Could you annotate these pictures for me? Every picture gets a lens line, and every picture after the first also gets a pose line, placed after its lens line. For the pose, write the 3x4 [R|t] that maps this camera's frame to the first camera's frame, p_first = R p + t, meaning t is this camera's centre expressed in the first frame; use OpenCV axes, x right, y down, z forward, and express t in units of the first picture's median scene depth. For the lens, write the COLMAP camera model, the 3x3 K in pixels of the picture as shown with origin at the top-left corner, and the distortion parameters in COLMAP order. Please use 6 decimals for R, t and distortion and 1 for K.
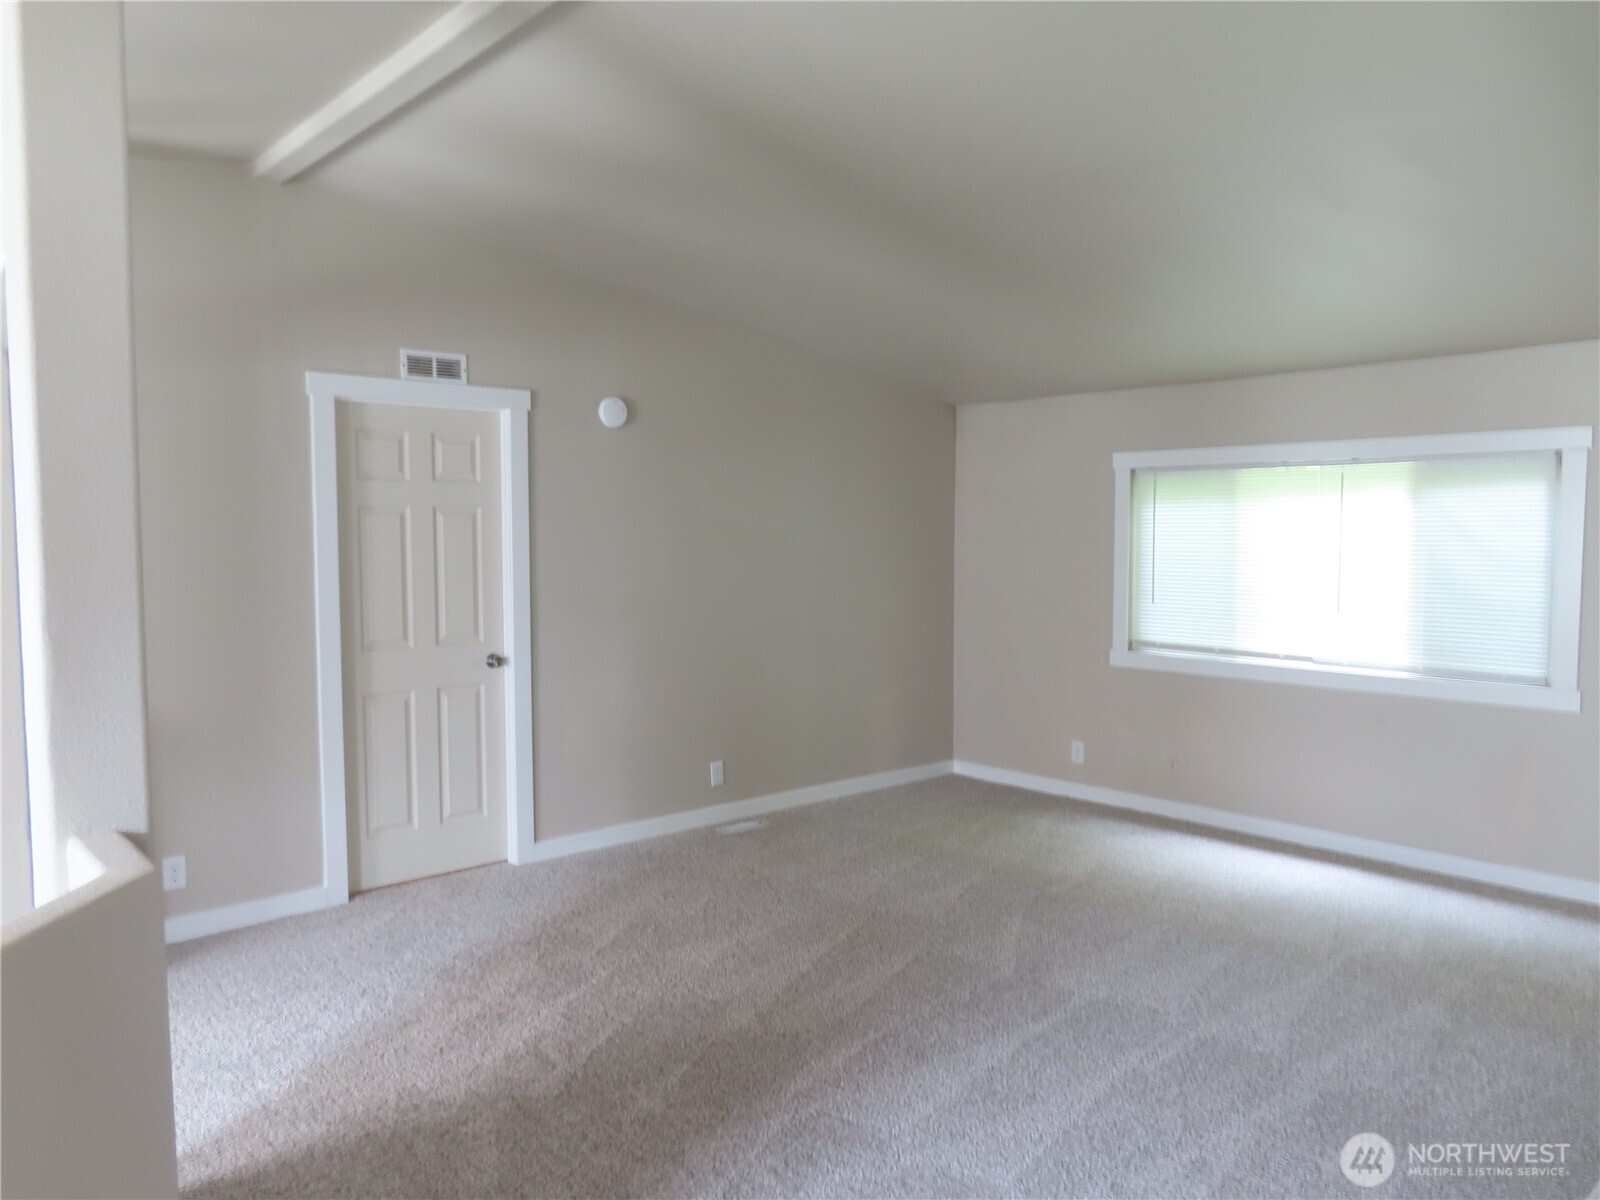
lens RADIAL K [[1153.2, 0, 798.3], [0, 1153.2, 596.2], [0, 0, 1]] dist [-0.009349, 0.009549]
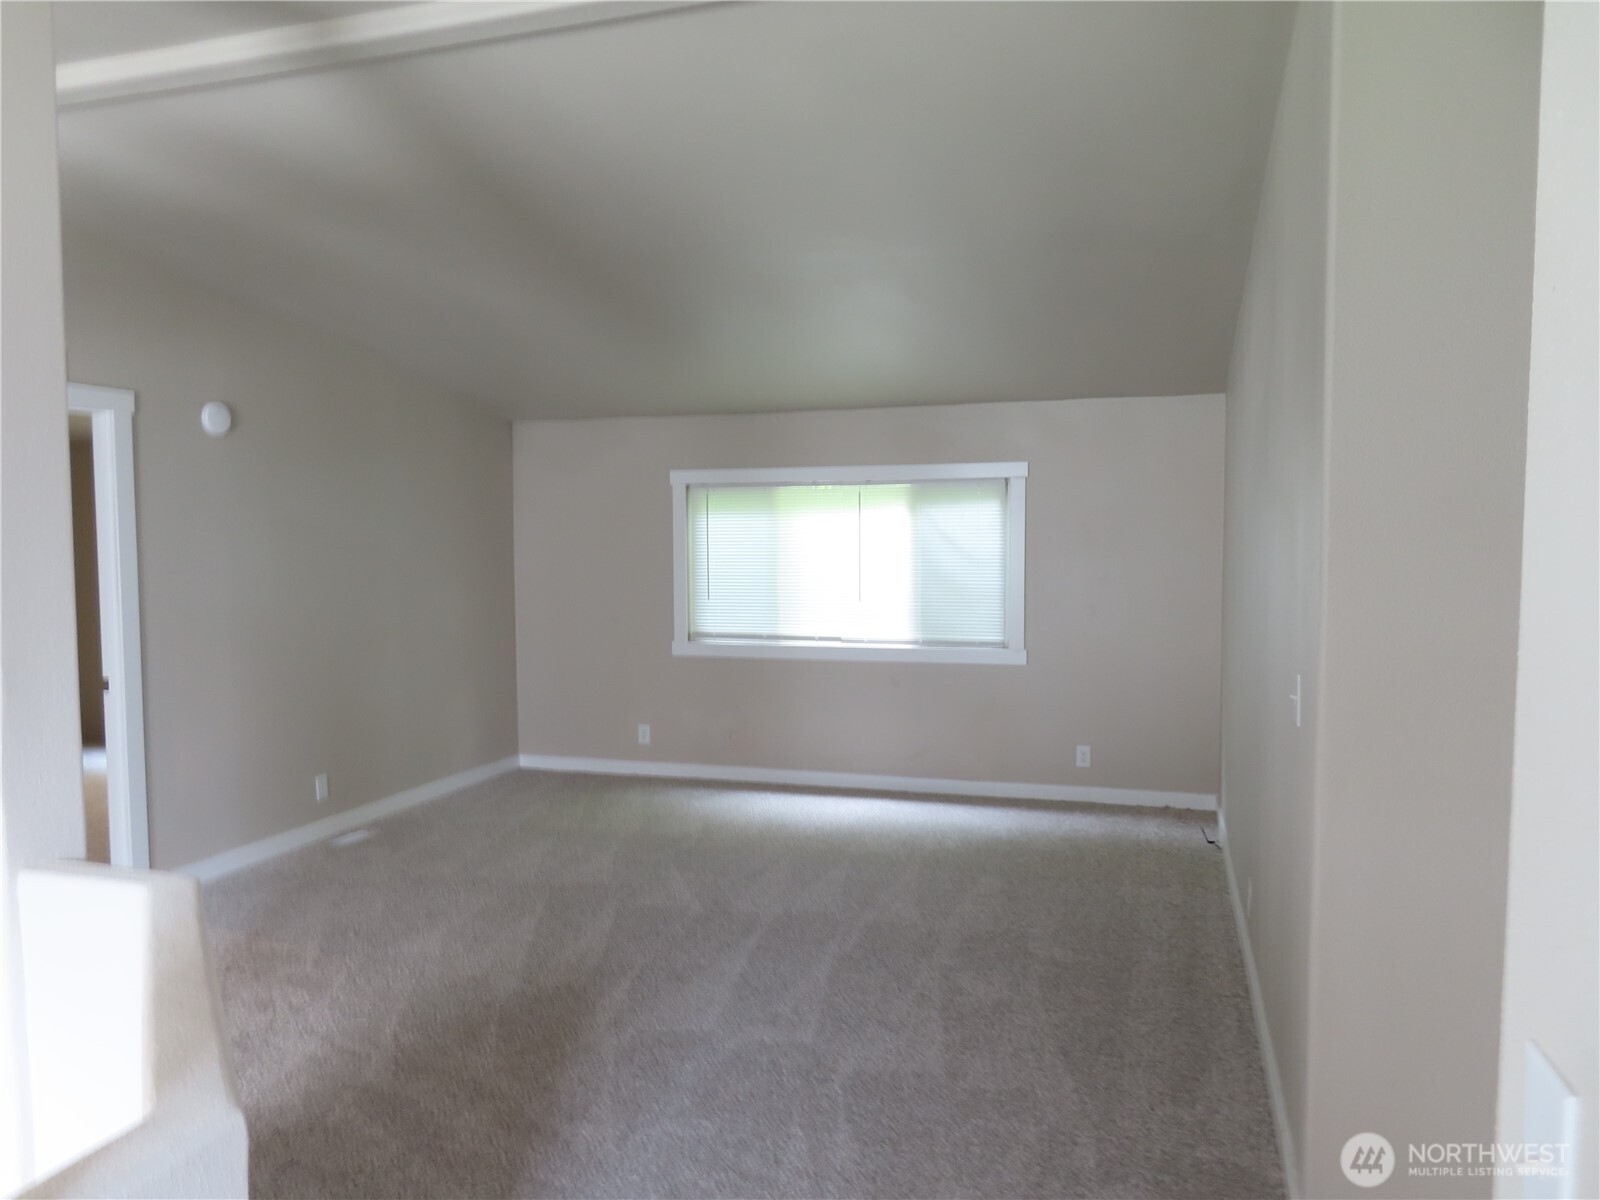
lens RADIAL K [[1153.2, 0, 798.3], [0, 1153.2, 596.2], [0, 0, 1]] dist [-0.009349, 0.009549]
pose [[0.860294, -0.033695, 0.508684, -0.232349], [0.036030, 0.999337, 0.005262, -0.000308], [-0.508524, 0.013801, 0.860937, -0.061320]]
